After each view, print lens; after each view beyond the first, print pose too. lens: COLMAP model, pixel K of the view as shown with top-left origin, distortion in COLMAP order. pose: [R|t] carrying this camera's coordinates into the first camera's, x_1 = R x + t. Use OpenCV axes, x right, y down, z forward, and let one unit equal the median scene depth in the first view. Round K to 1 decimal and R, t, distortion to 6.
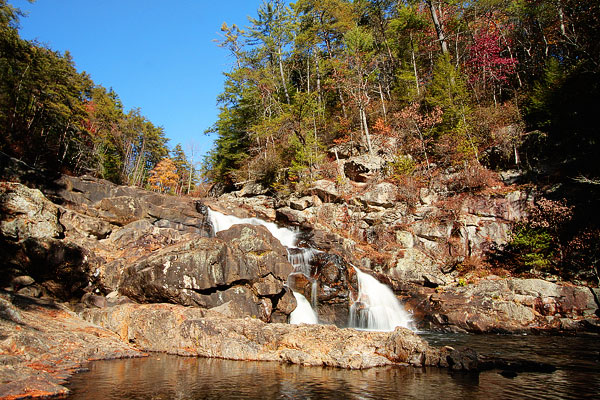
lens RADIAL K [[419.1, 0, 298.1], [0, 419.1, 203.1], [0, 0, 1]] dist [-0.006372, 0.006247]
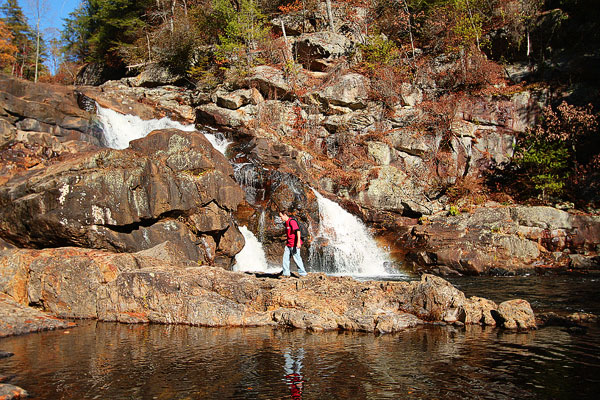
lens RADIAL K [[580.8, 0, 298.4], [0, 580.8, 198.1], [0, 0, 1]] dist [0.010002, 0.000000]
pose [[0.982958, -0.002050, 0.183819, -0.077377], [-0.029430, 0.985286, 0.168363, -0.004014], [-0.181460, -0.170903, 0.968434, 0.024109]]
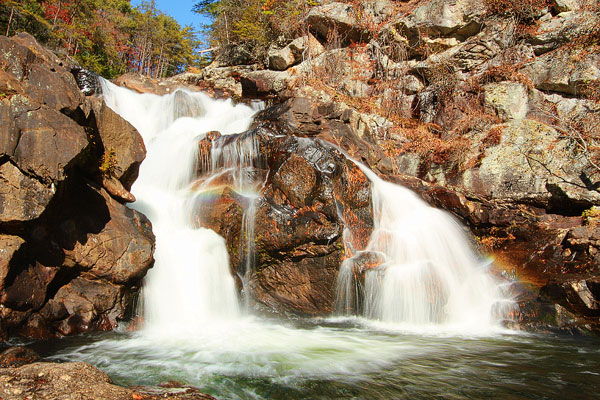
lens RADIAL K [[536.0, 0, 299.8], [0, 536.0, 203.4], [0, 0, 1]] dist [-0.006846, 0.022117]
pose [[0.971958, -0.034431, -0.232618, 0.190020], [0.058901, 0.993335, 0.099080, 0.128823], [0.227656, -0.110003, 0.967508, 0.474658]]
